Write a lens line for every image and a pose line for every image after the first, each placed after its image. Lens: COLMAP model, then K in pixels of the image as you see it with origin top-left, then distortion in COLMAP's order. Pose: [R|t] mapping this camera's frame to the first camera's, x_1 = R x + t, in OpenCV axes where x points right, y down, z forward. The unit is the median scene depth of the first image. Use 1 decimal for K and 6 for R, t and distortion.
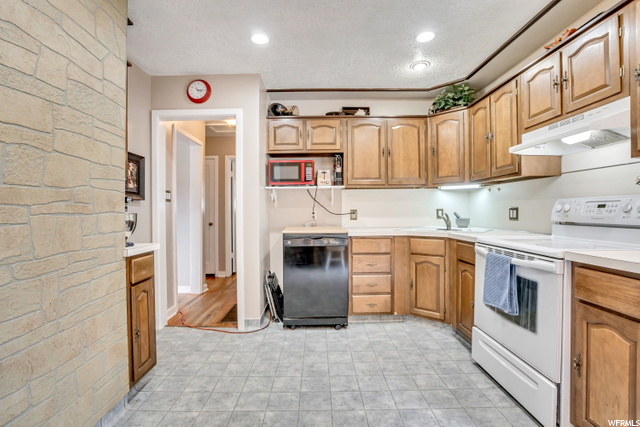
lens RADIAL K [[306.7, 0, 320.3], [0, 306.7, 209.8], [0, 0, 1]] dist [-0.019093, 0.000718]
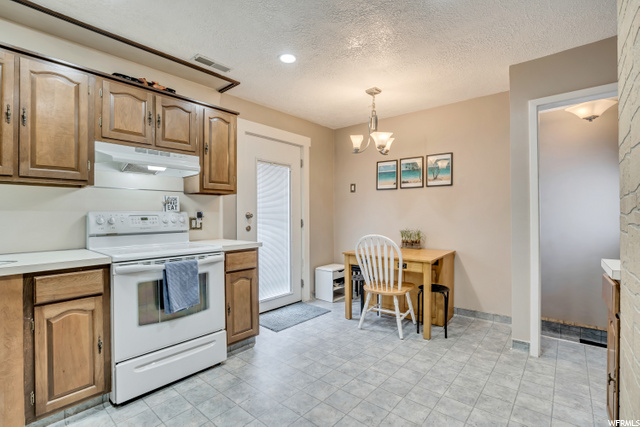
lens RADIAL K [[306.7, 0, 319.4], [0, 306.7, 215.1], [0, 0, 1]] dist [-0.019093, 0.000718]
pose [[-0.762895, 0.009830, 0.646447, -0.583564], [0.009526, 0.999947, -0.003964, -0.018079], [-0.646452, 0.003134, -0.762948, 1.668250]]
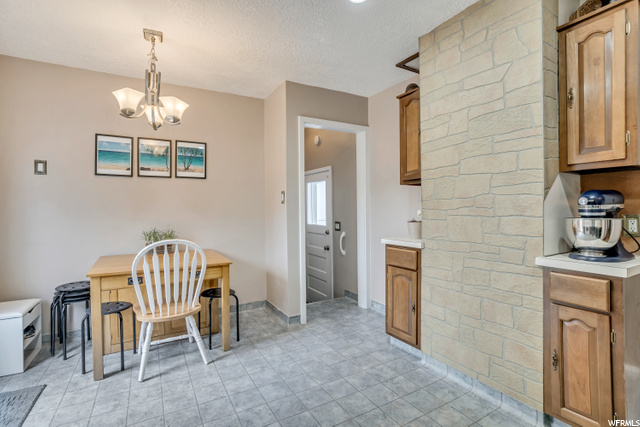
lens RADIAL K [[306.7, 0, 317.8], [0, 306.7, 212.1], [0, 0, 1]] dist [-0.019093, 0.000718]
pose [[-0.872430, 0.024645, -0.488117, 0.395998], [0.017372, 0.999660, 0.019425, -0.035210], [0.488430, 0.008467, -0.872562, 1.517849]]
